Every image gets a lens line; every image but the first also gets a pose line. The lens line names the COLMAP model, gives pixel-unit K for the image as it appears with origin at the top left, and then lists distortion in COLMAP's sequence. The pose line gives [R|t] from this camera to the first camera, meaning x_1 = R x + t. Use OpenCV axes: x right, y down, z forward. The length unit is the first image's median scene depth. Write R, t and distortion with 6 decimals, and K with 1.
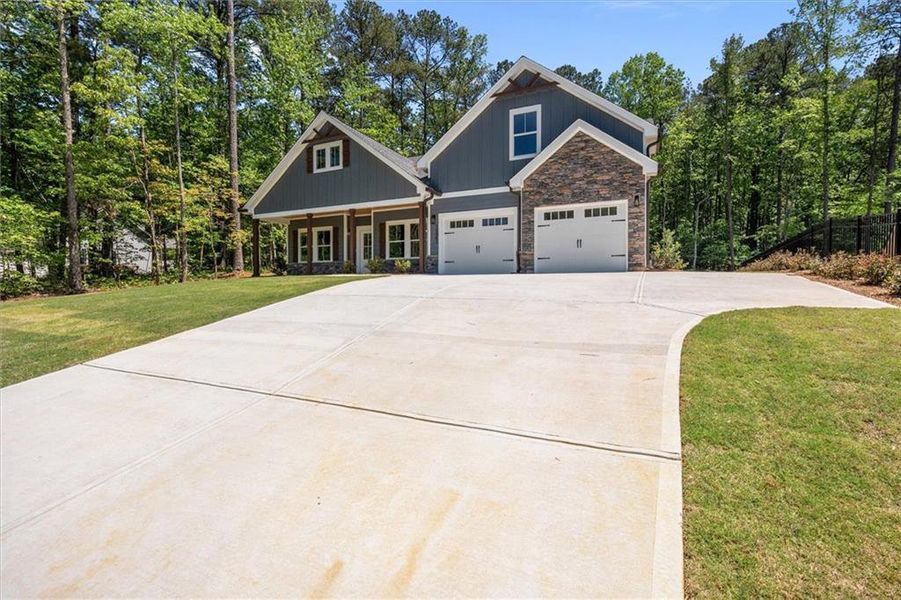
lens RADIAL K [[400.2, 0, 455.2], [0, 400.2, 289.9], [0, 0, 1]] dist [-0.000171, 0.000030]
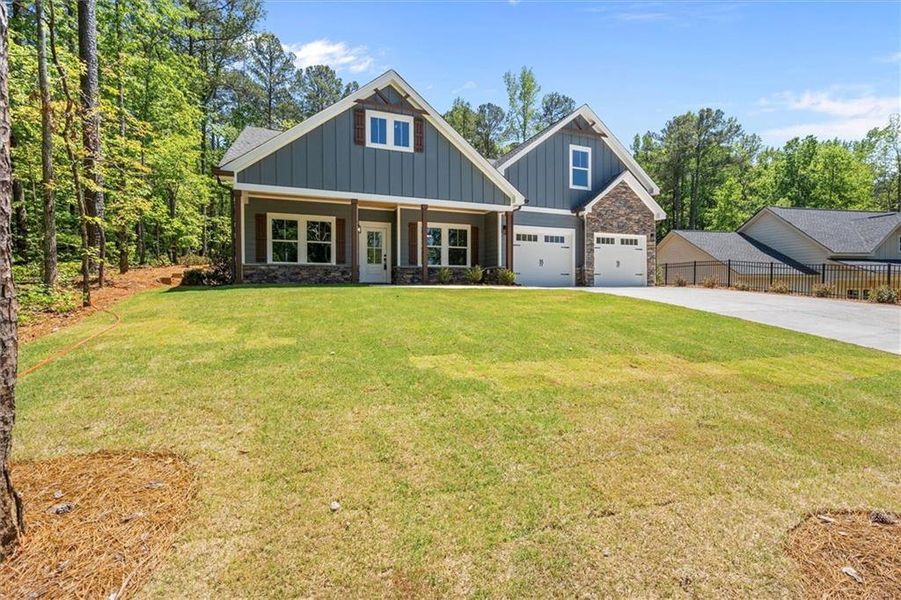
lens RADIAL K [[412.2, 0, 451.3], [0, 412.2, 303.4], [0, 0, 1]] dist [0.001525, 0.000694]
pose [[0.687972, -0.015841, 0.725564, -0.902917], [0.011355, 0.999874, 0.011063, -0.006648], [-0.725649, 0.000628, 0.688065, 0.399226]]
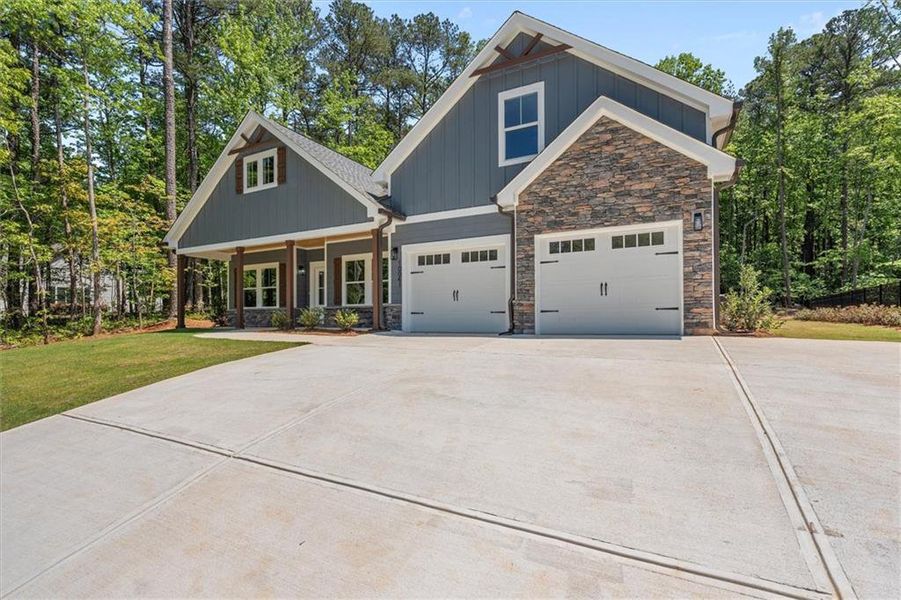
lens RADIAL K [[416.4, 0, 448.1], [0, 416.4, 315.1], [0, 0, 1]] dist [0.002609, 0.000580]
pose [[0.998587, -0.005923, -0.052815, 0.079664], [0.005270, 0.999908, -0.012488, -0.057030], [0.052884, 0.012192, 0.998526, 0.267553]]
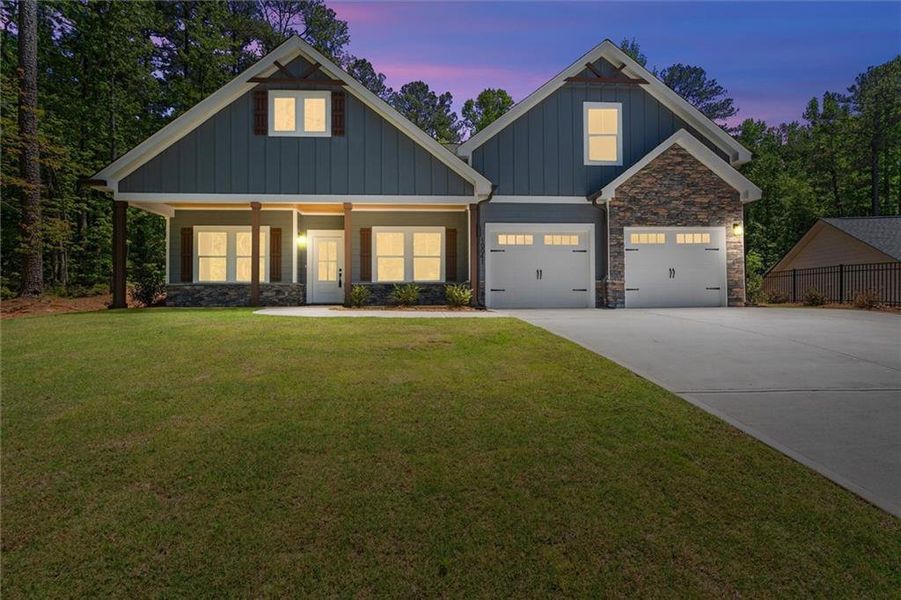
lens RADIAL K [[412.2, 0, 451.3], [0, 412.2, 303.4], [0, 0, 1]] dist [0.001525, 0.000694]
pose [[0.886934, 0.003200, 0.461885, -0.443797], [0.005483, 0.999833, -0.017454, -0.032831], [-0.461864, 0.018013, 0.886768, 0.373298]]
